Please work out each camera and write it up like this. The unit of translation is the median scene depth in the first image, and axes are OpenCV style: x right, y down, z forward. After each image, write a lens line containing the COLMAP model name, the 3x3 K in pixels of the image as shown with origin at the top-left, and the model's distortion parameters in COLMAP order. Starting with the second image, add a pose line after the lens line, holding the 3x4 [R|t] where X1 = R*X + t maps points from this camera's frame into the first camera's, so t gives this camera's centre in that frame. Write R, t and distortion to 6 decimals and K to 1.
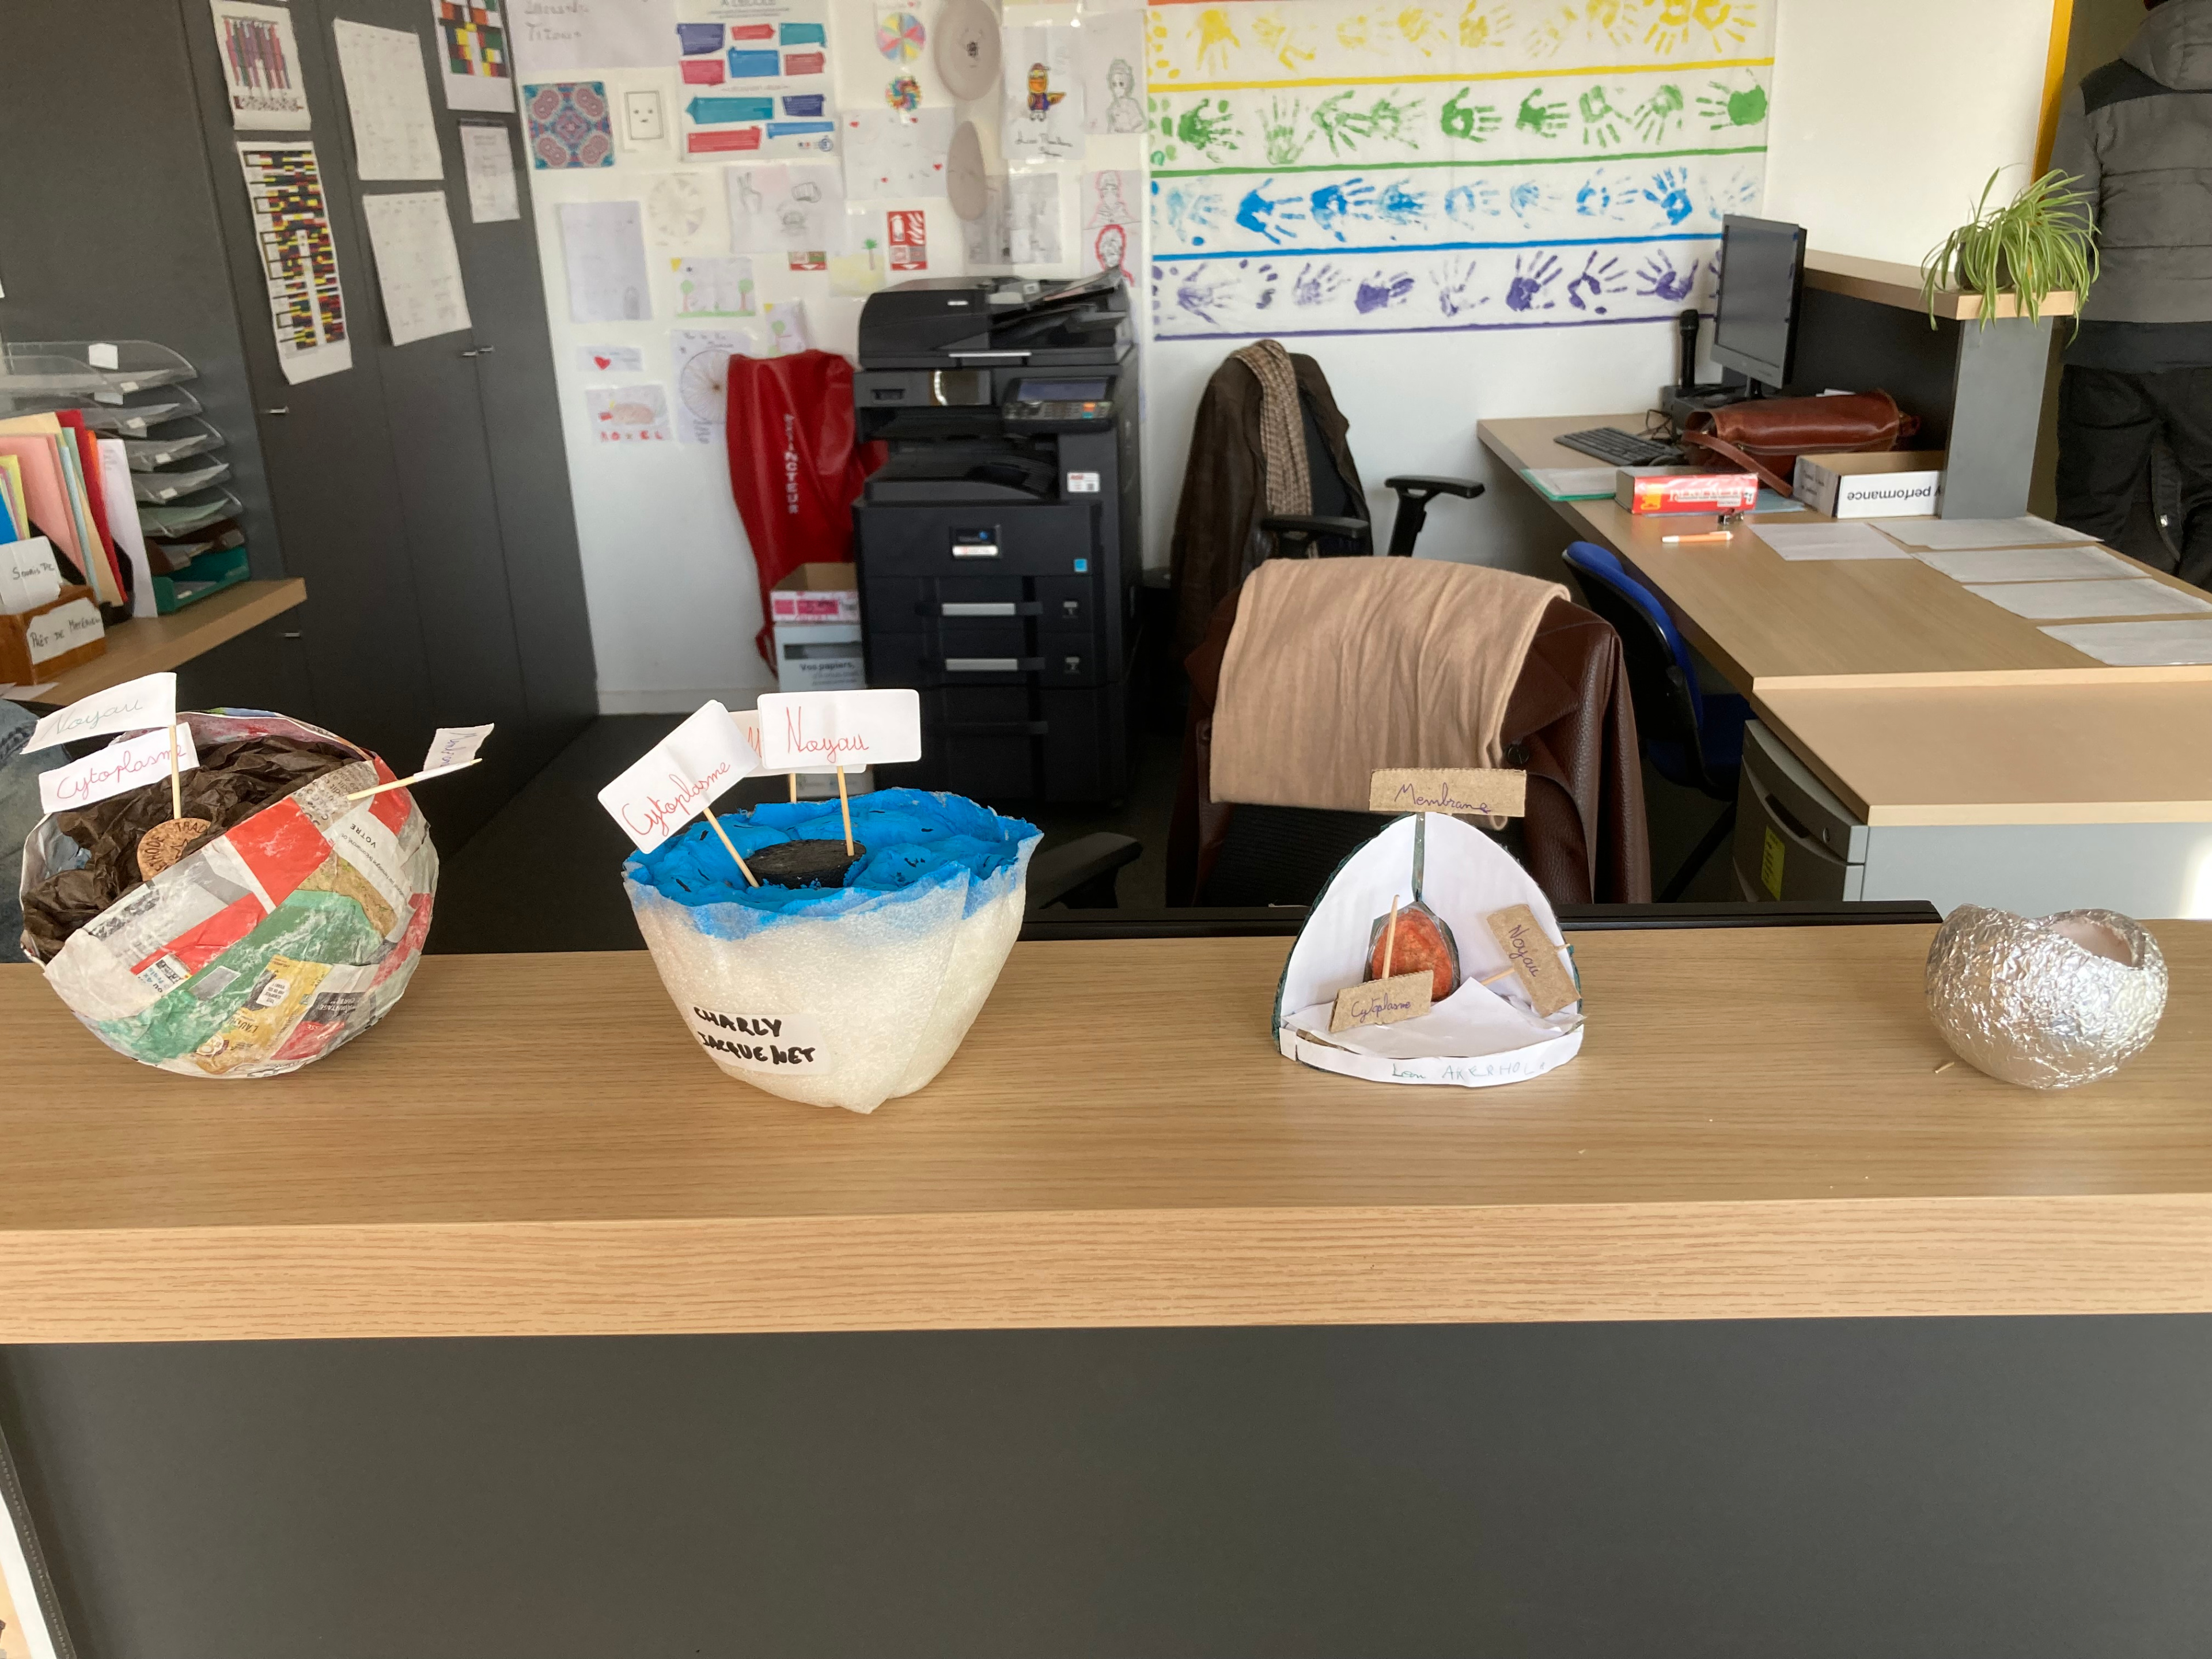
lens RADIAL K [[1794.5, 0, 1128.6], [0, 1794.5, 832.8], [0, 0, 1]] dist [-0.008112, 0.012656]
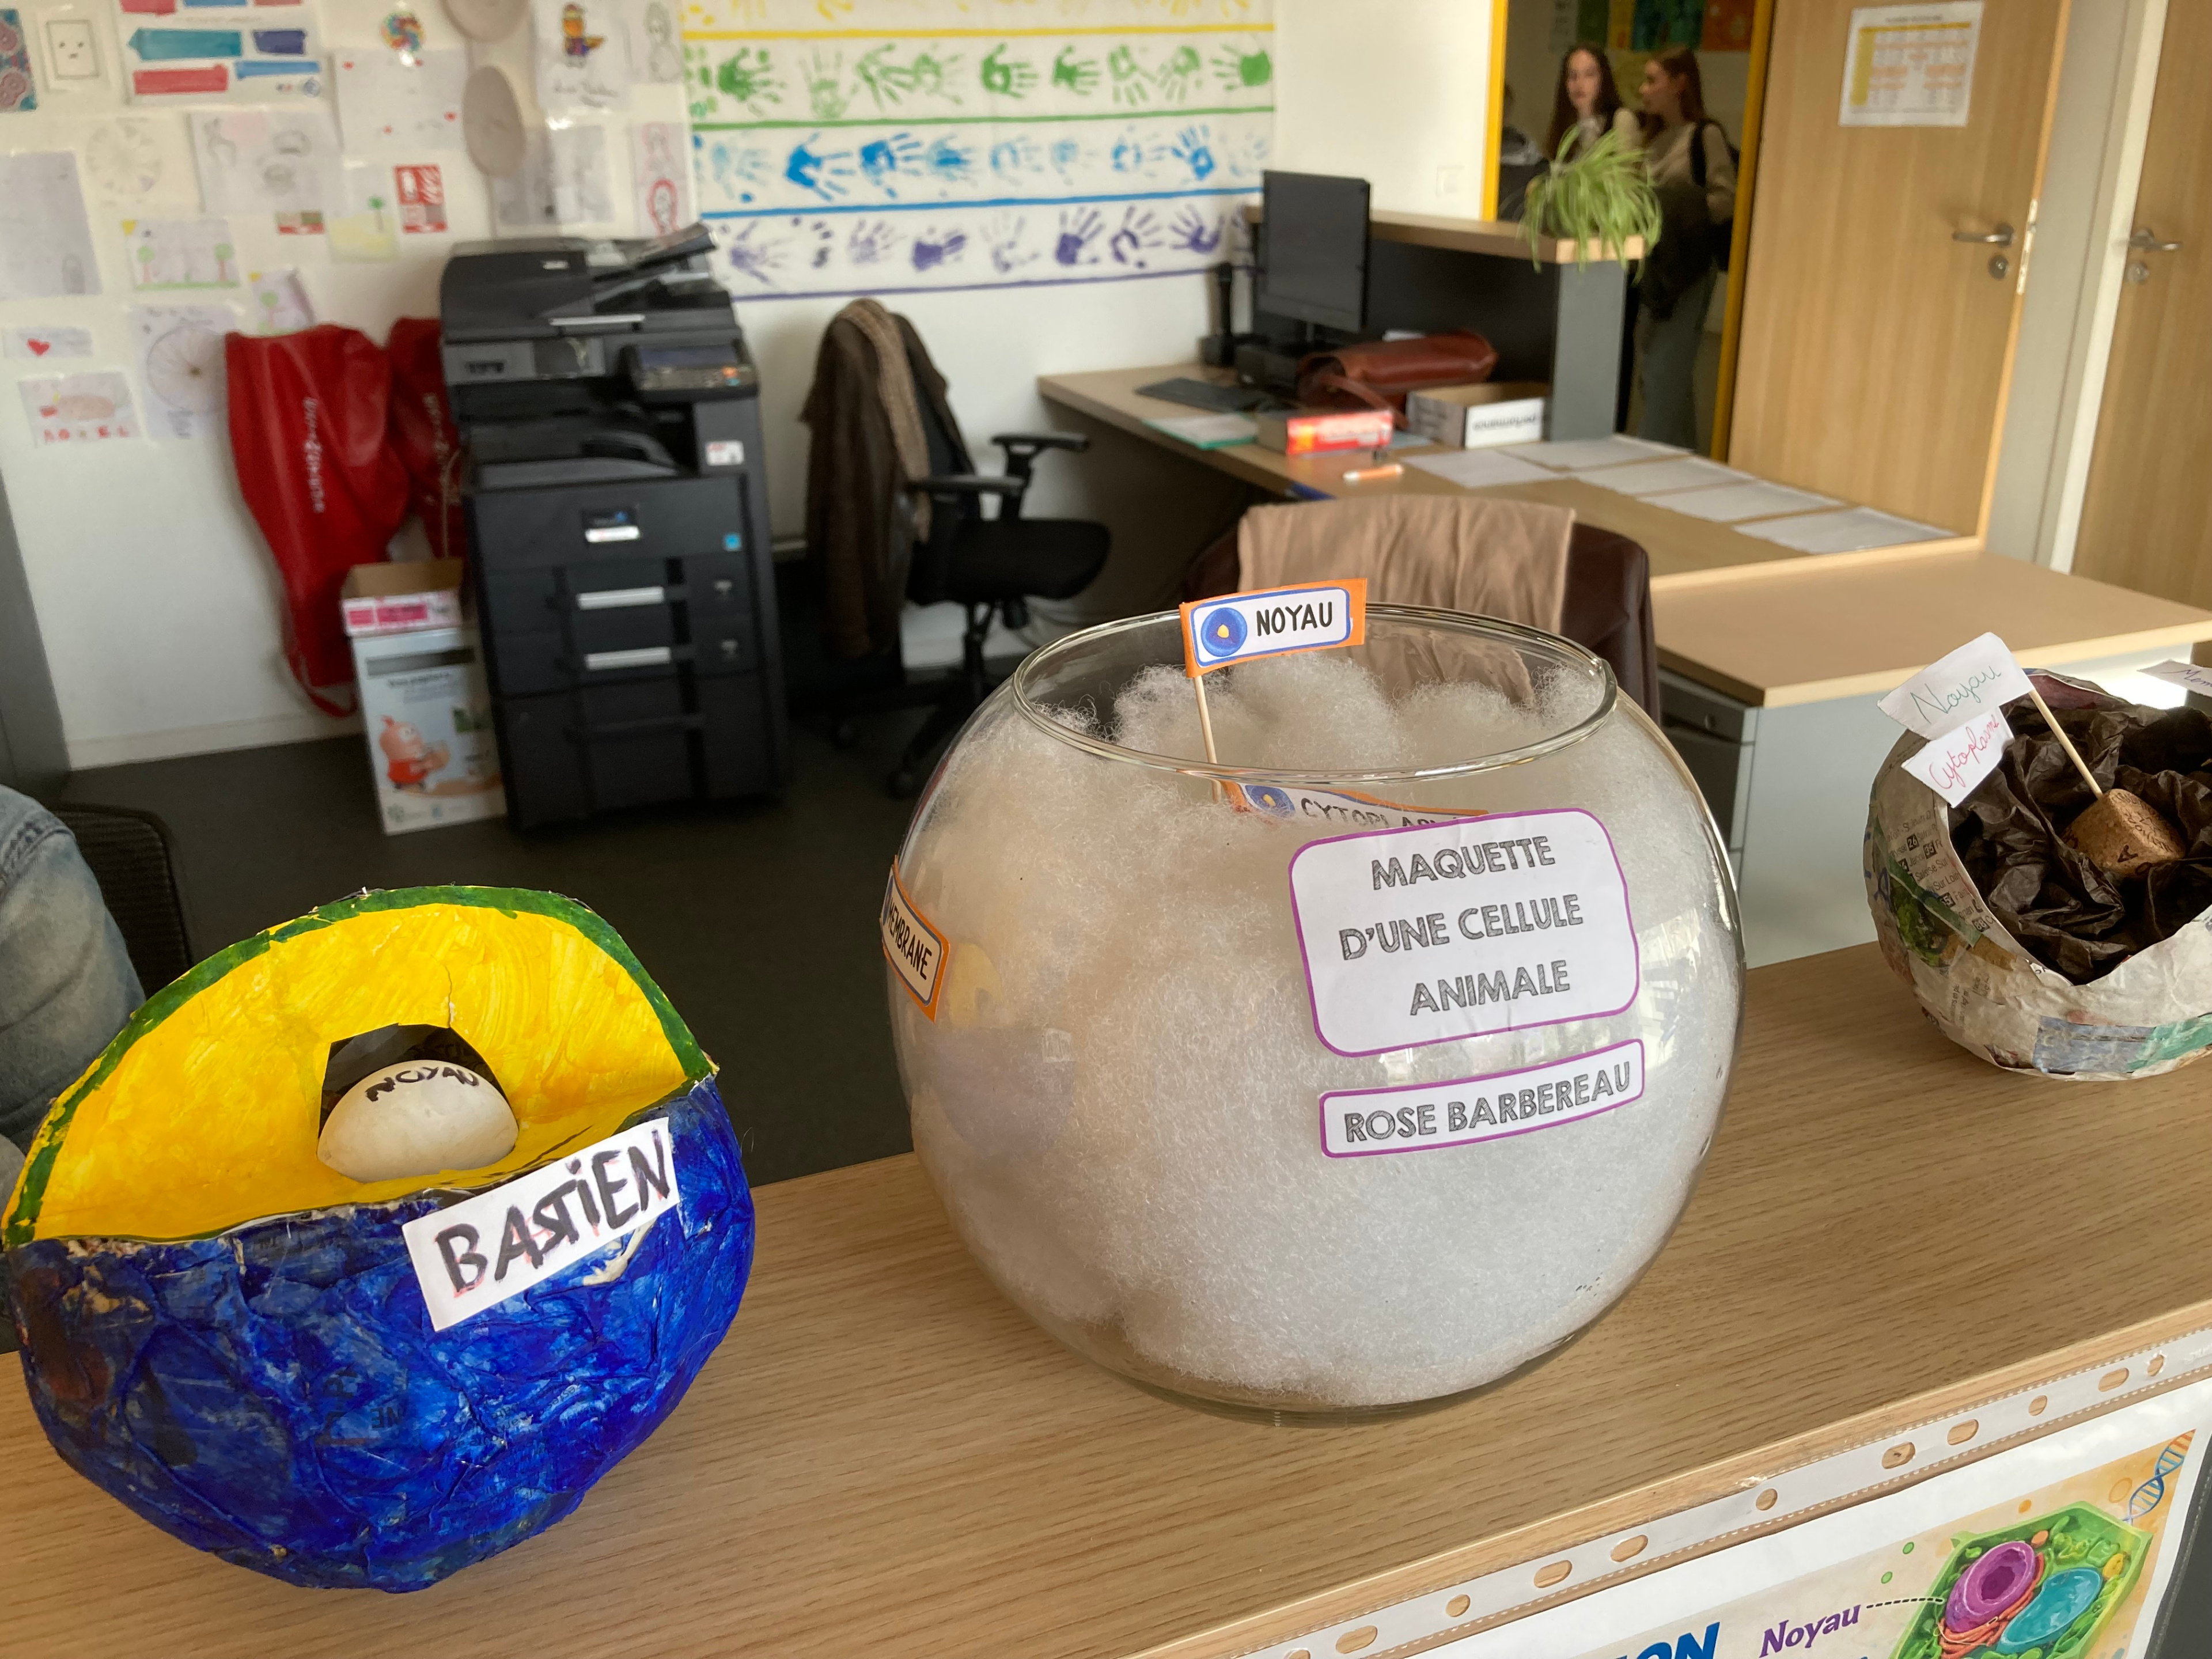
lens RADIAL K [[1794.5, 0, 1106.6], [0, 1794.5, 823.4], [0, 0, 1]] dist [-0.008112, 0.012656]
pose [[0.923393, -0.129018, 0.361524, -0.176407], [0.124543, 0.991570, 0.035761, -0.010830], [-0.363090, 0.012004, 0.931677, 0.047556]]
